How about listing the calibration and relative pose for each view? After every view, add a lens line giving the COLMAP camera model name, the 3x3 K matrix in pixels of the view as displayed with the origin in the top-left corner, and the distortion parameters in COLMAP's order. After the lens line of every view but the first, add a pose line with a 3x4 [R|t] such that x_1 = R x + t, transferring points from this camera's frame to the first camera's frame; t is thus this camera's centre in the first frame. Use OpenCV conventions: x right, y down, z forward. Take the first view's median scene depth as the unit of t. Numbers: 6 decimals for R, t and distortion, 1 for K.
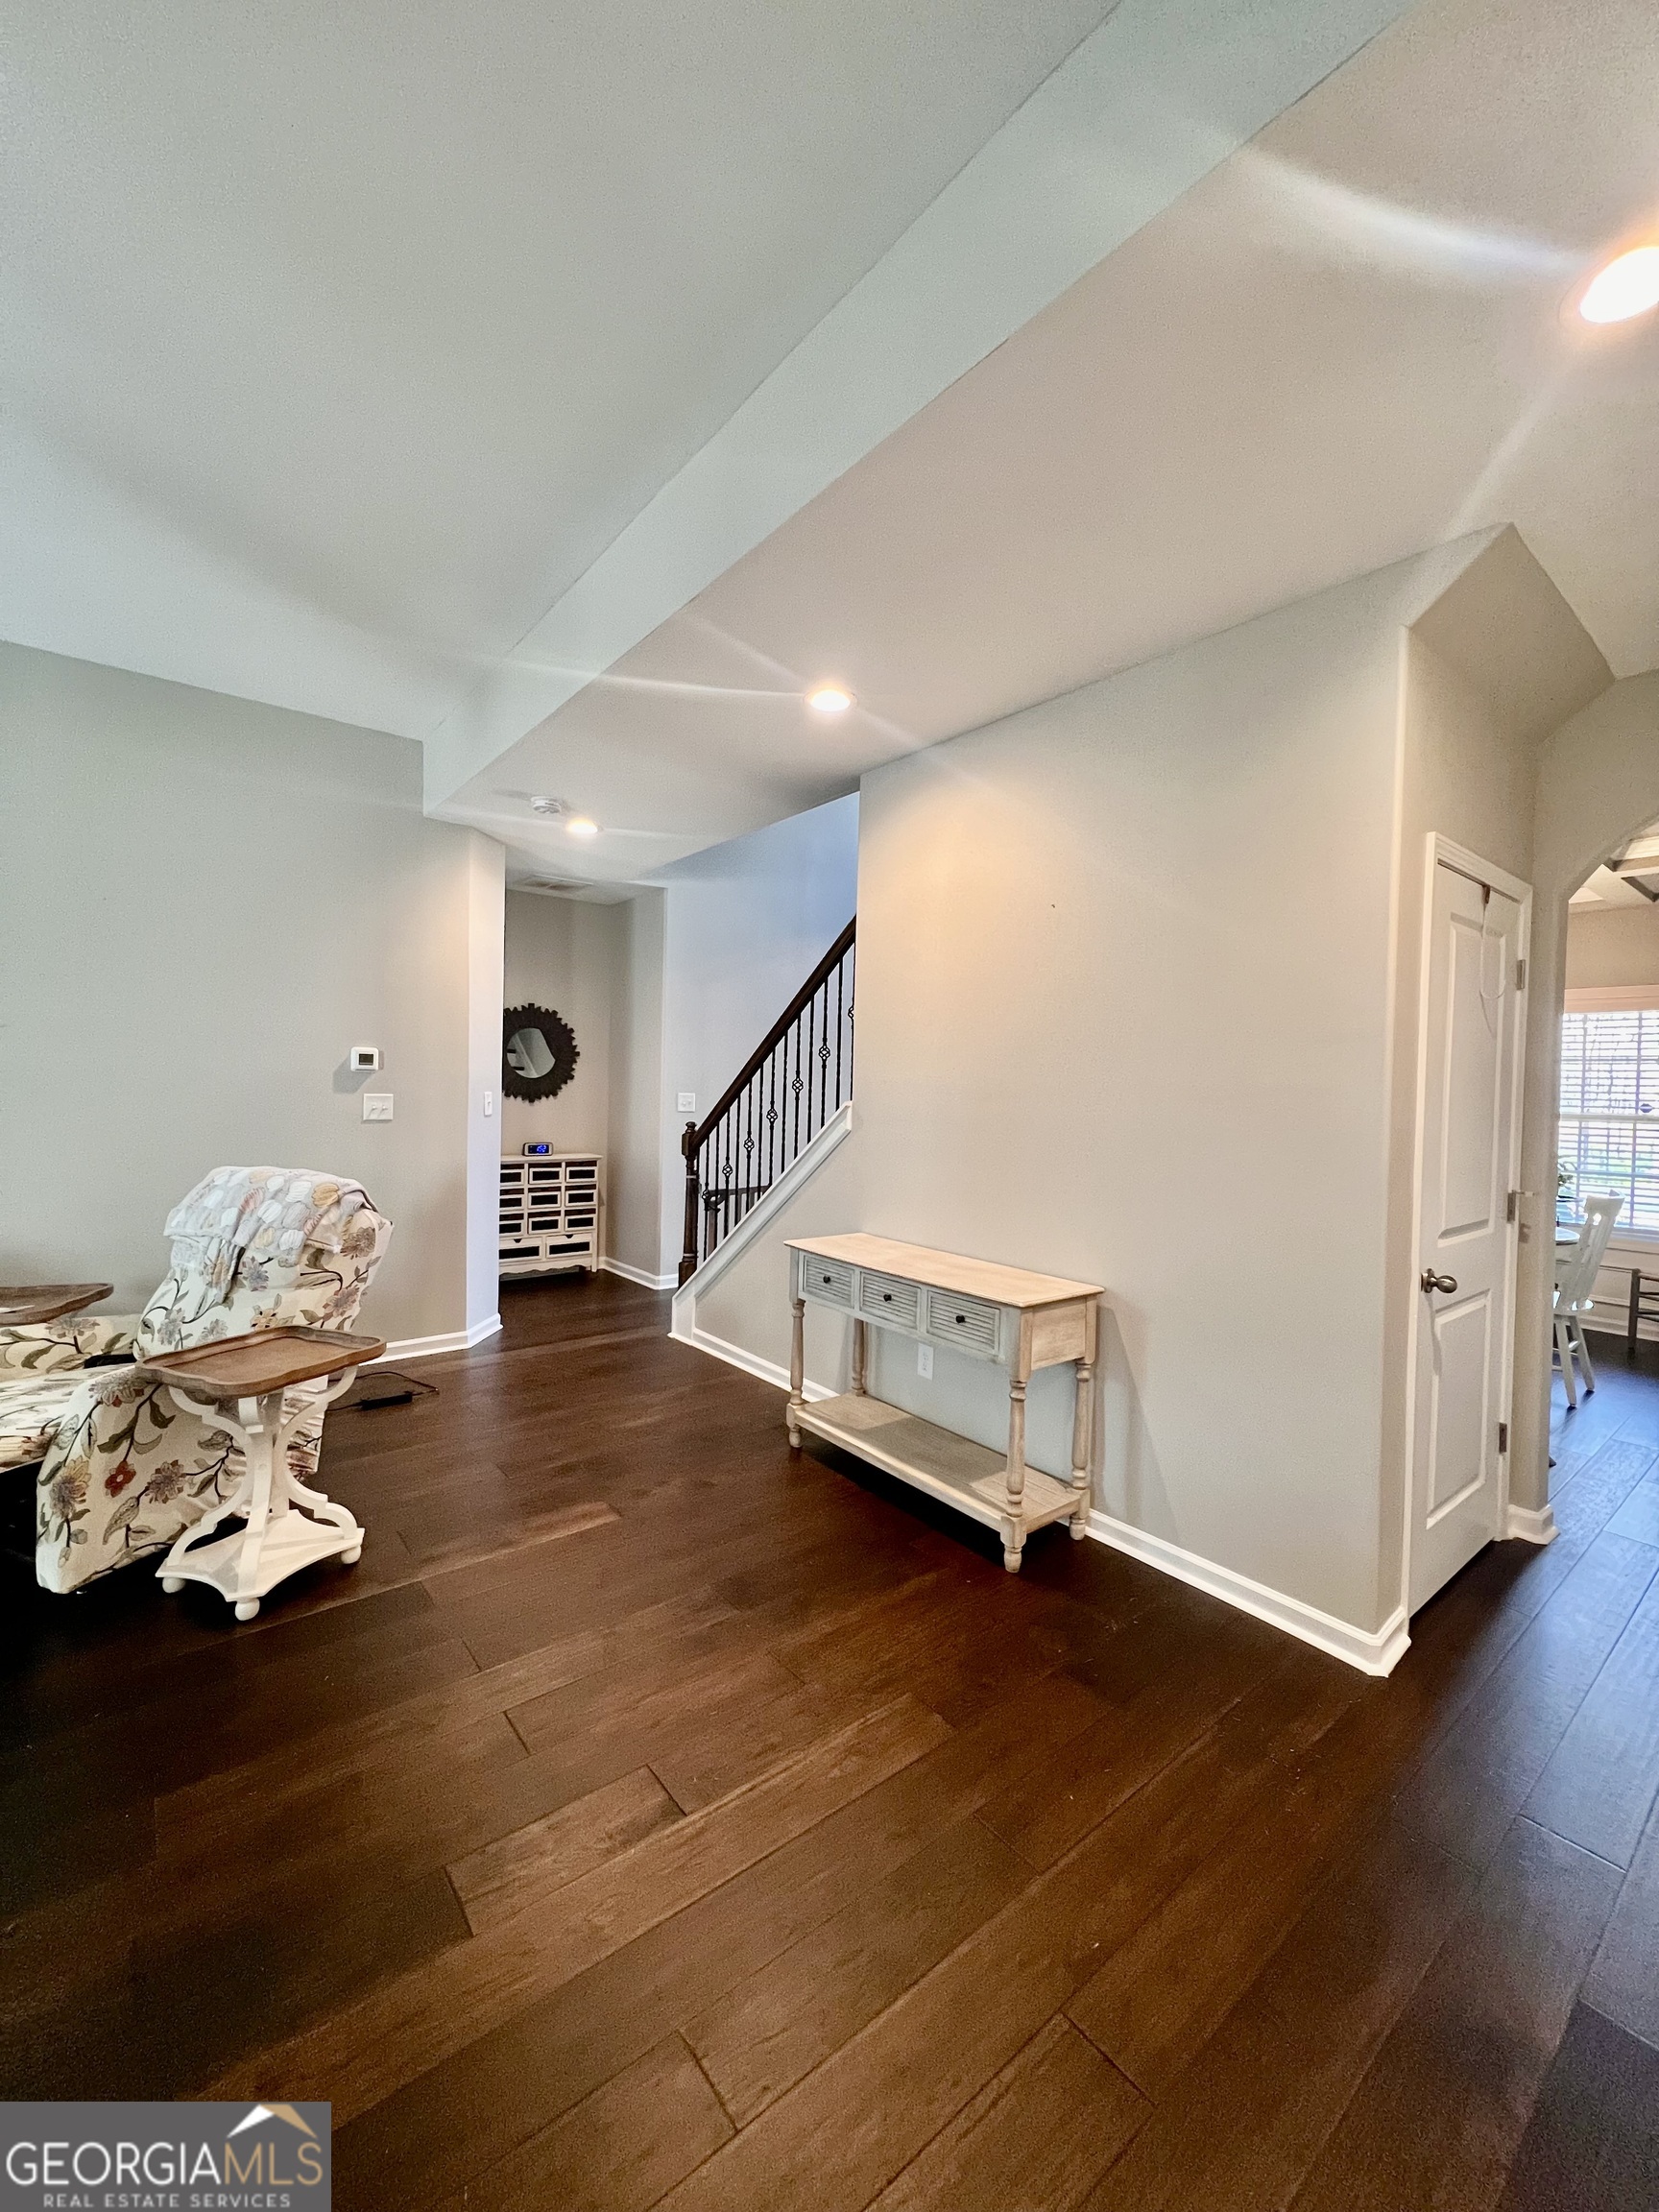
lens RADIAL K [[885.8, 0, 836.5], [0, 885.8, 1102.2], [0, 0, 1]] dist [-0.002052, 0.000567]
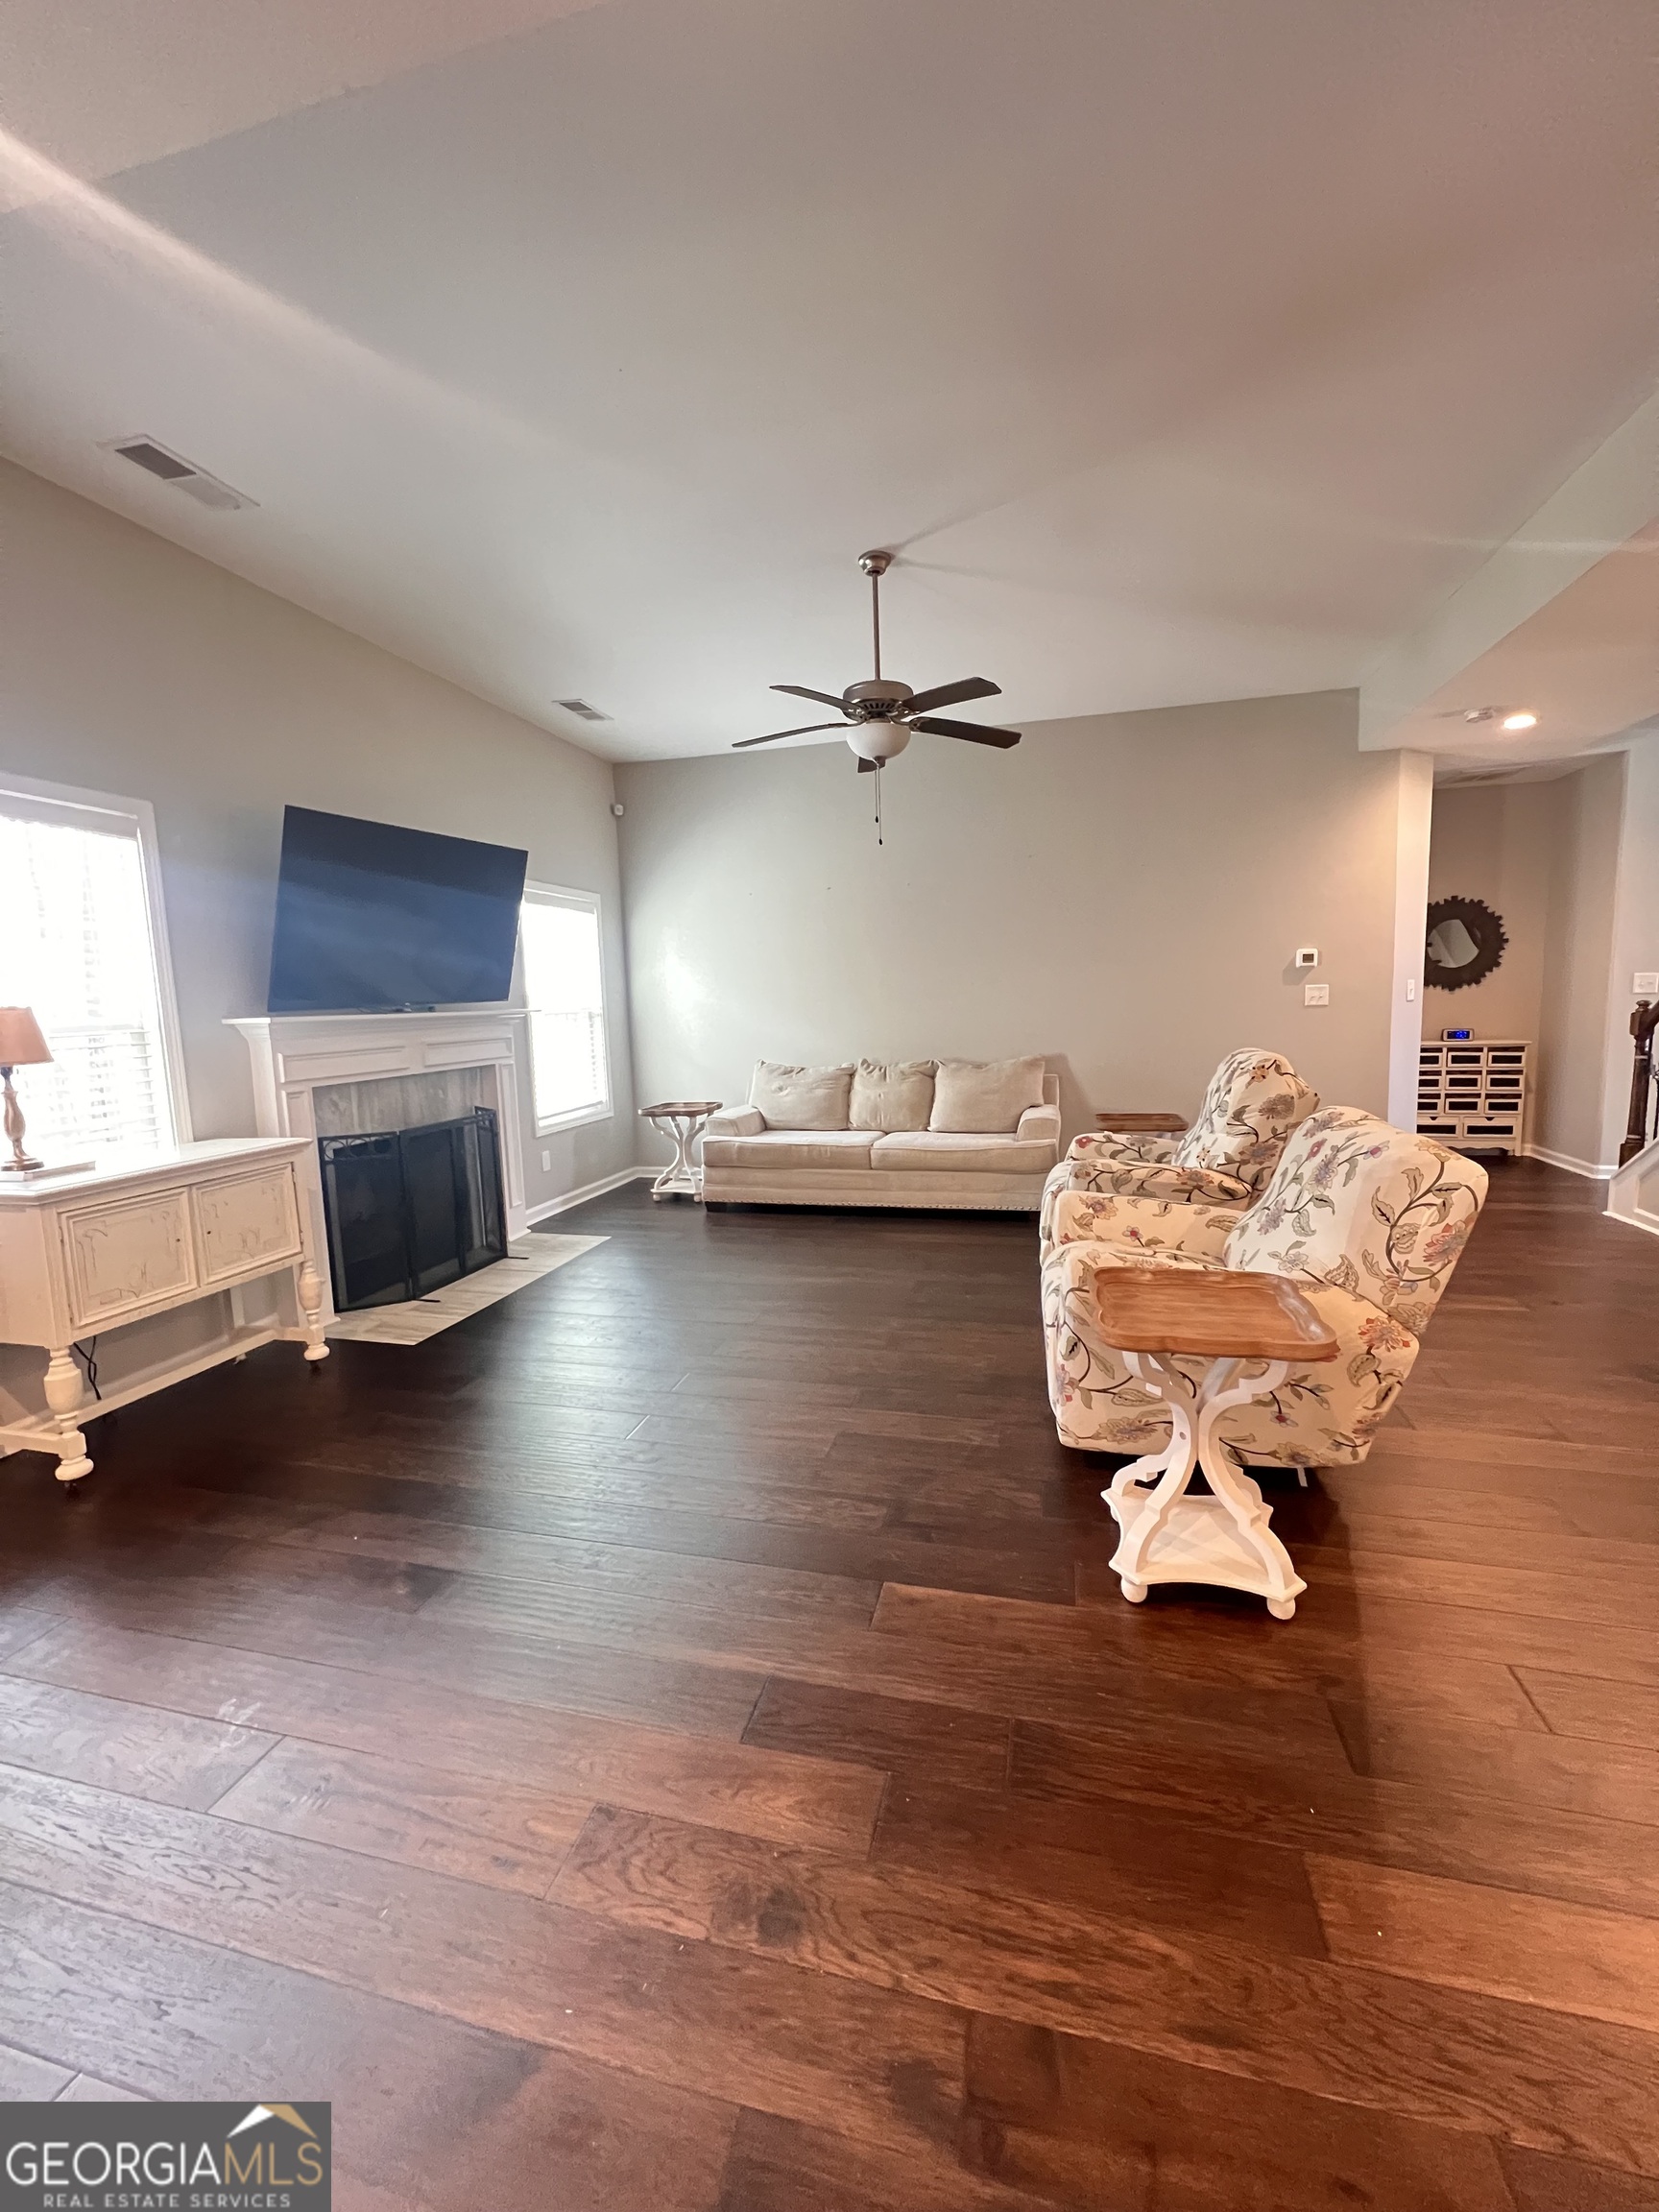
lens RADIAL K [[885.8, 0, 837.3], [0, 885.8, 1096.0], [0, 0, 1]] dist [-0.002052, 0.000567]
pose [[0.598226, 0.050882, -0.799710, 0.071205], [0.027791, 0.996064, 0.084165, 0.016838], [0.800845, -0.072575, 0.594457, -0.235532]]
